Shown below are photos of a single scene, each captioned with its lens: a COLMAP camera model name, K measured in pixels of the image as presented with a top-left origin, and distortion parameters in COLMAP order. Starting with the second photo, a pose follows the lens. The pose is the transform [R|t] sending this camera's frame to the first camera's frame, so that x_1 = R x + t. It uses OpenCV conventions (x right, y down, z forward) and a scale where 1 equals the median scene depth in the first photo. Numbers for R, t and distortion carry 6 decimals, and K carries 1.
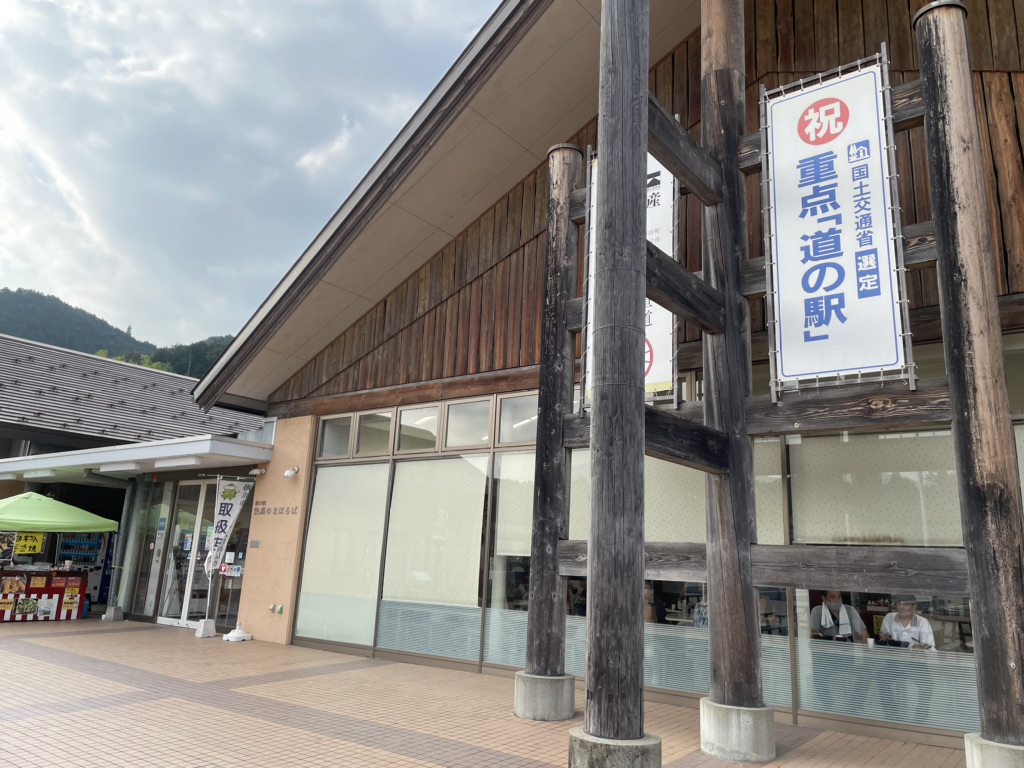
lens RADIAL K [[719.6, 0, 512.0], [0, 719.6, 384.0], [0, 0, 1]] dist [0.070583, -0.088881]
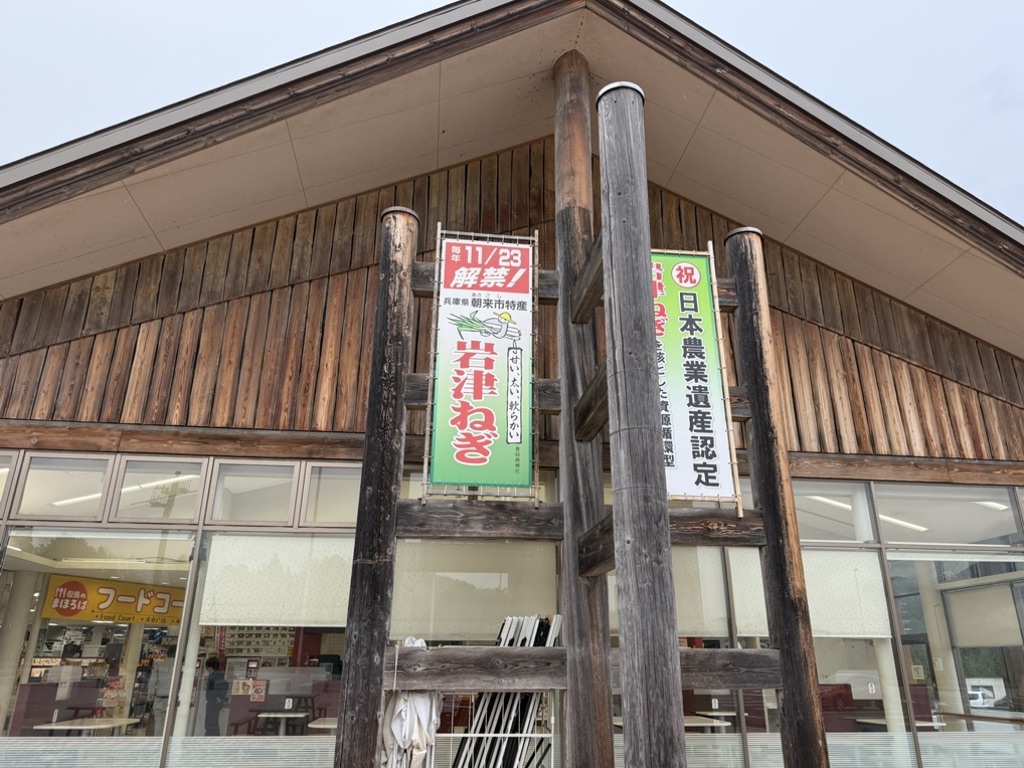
lens RADIAL K [[706.6, 0, 494.3], [0, 706.6, 388.9], [0, 0, 1]] dist [0.090175, -0.164894]
pose [[0.729889, 0.212709, 0.649629, -0.424475], [-0.135887, 0.976535, -0.167073, 0.038999], [-0.669923, 0.033668, 0.741667, 0.261028]]
